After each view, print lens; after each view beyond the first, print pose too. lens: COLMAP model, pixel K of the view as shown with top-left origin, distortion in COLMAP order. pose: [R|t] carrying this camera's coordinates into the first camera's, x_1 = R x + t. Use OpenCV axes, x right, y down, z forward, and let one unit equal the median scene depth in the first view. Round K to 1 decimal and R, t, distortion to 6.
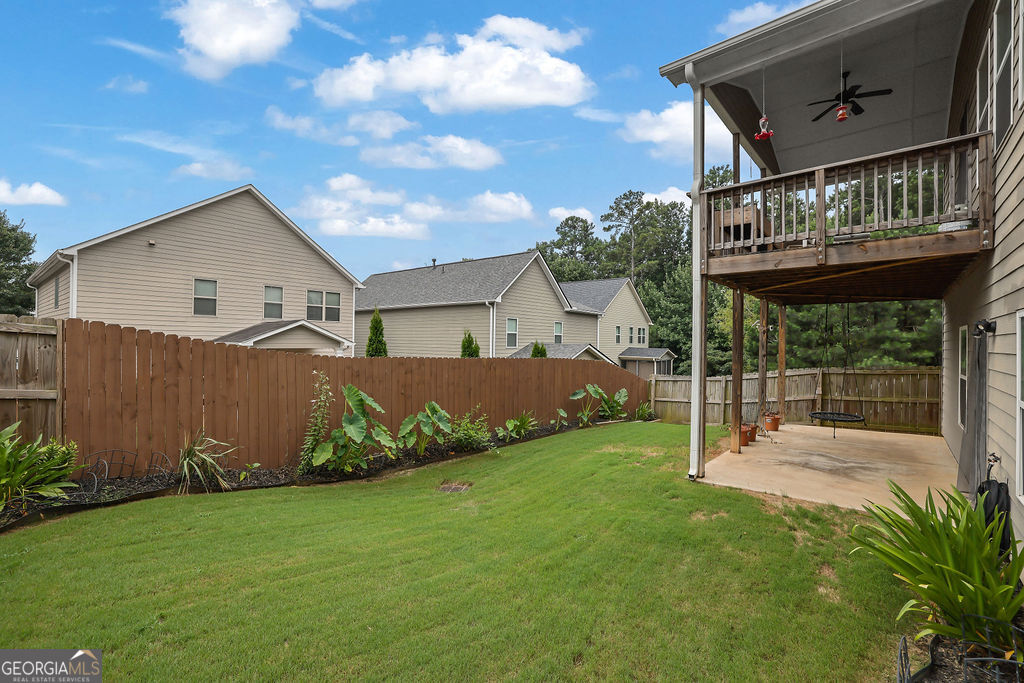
lens RADIAL K [[450.9, 0, 512.0], [0, 450.9, 341.5], [0, 0, 1]] dist [-0.000933, -0.000049]
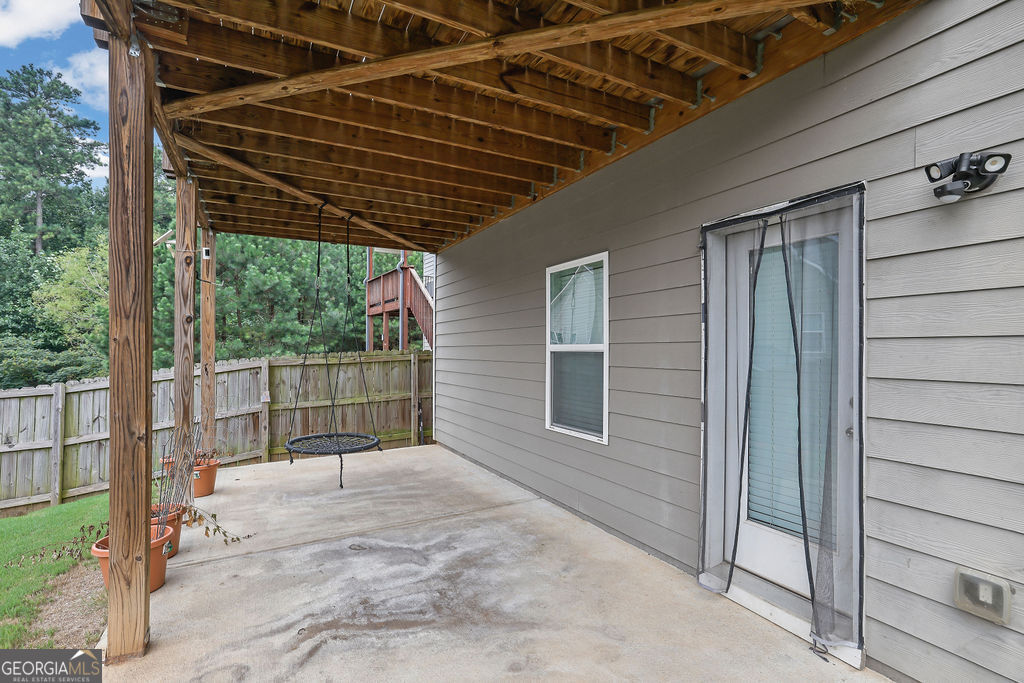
lens RADIAL K [[491.9, 0, 520.9], [0, 491.9, 356.3], [0, 0, 1]] dist [-0.000636, 0.000458]
pose [[0.362818, -0.015210, 0.931736, 0.112334], [-0.006109, 0.999806, 0.018700, 0.023125], [-0.931840, -0.012477, 0.362655, 0.245496]]
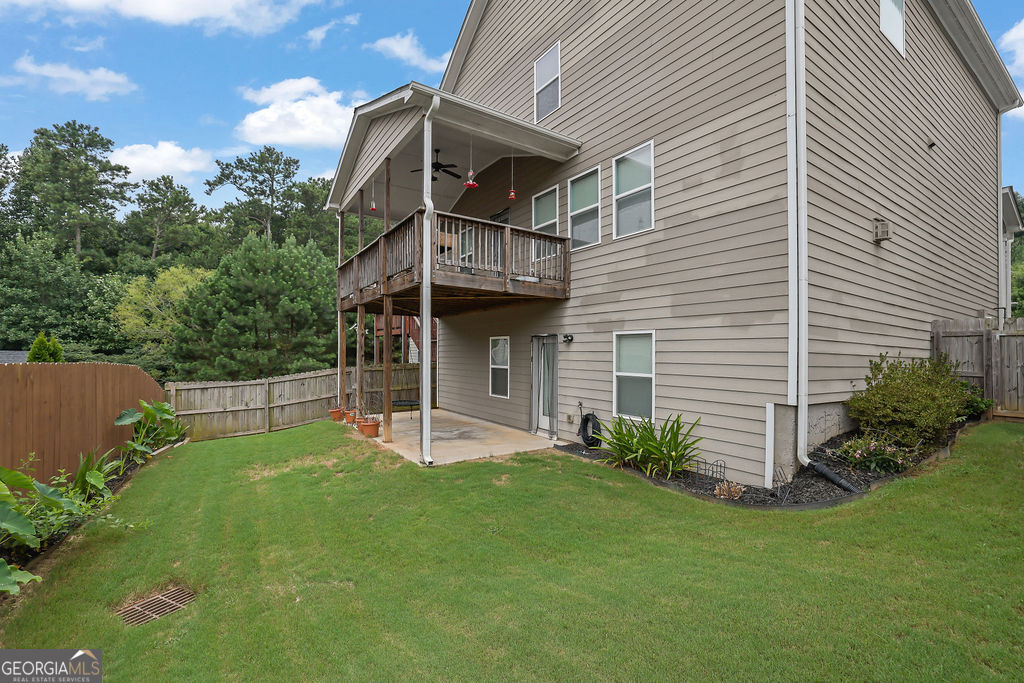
lens RADIAL K [[434.5, 0, 513.9], [0, 434.5, 356.1], [0, 0, 1]] dist [-0.000609, -0.000140]
pose [[0.271049, -0.007358, 0.962537, -0.166944], [-0.016307, 0.999792, 0.012235, 0.005045], [-0.962427, -0.019012, 0.270873, 0.147596]]
